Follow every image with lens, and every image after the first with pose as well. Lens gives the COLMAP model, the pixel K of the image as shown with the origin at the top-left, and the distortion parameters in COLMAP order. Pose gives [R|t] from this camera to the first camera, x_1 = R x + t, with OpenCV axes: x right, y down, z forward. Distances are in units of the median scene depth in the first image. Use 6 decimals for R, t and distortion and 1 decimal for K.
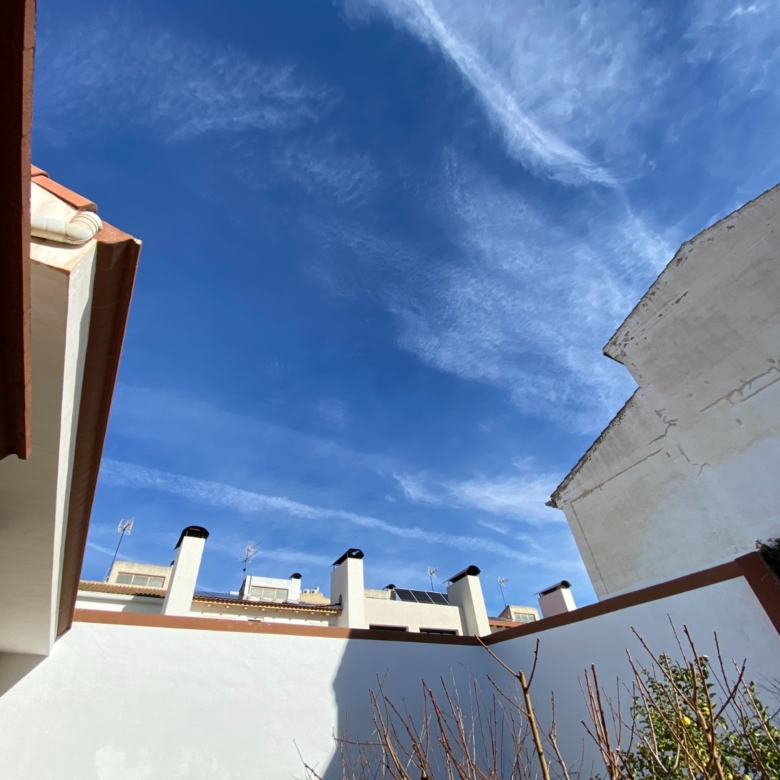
lens RADIAL K [[419.6, 0, 388.7], [0, 419.6, 392.2], [0, 0, 1]] dist [0.022164, -0.022731]
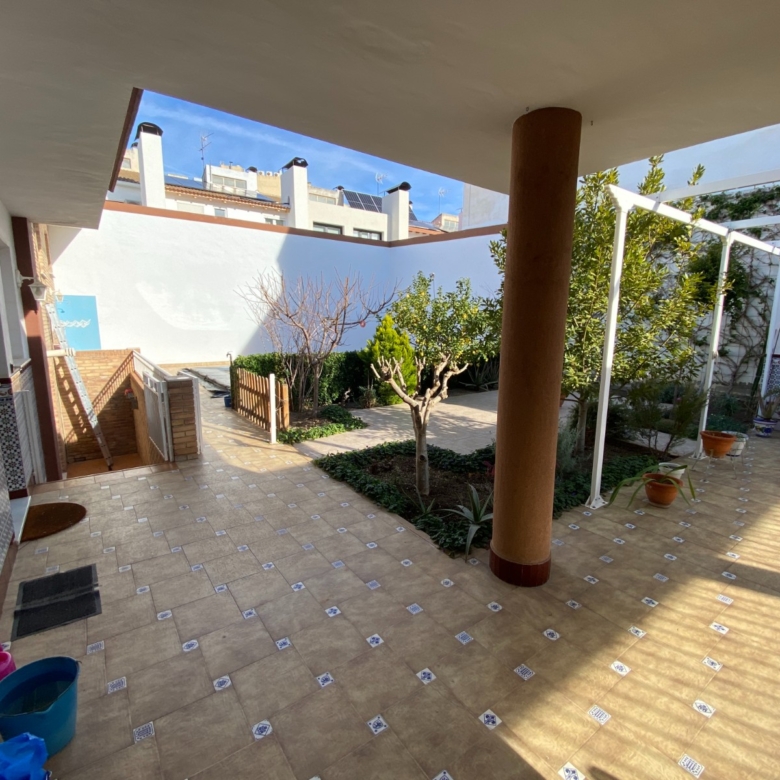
lens RADIAL K [[419.6, 0, 387.2], [0, 419.6, 391.9], [0, 0, 1]] dist [0.022164, -0.022731]
pose [[0.992632, 0.067706, 0.100484, 0.115893], [-0.120883, 0.610036, 0.783098, -0.225450], [-0.008278, -0.789475, 0.613726, -0.275423]]
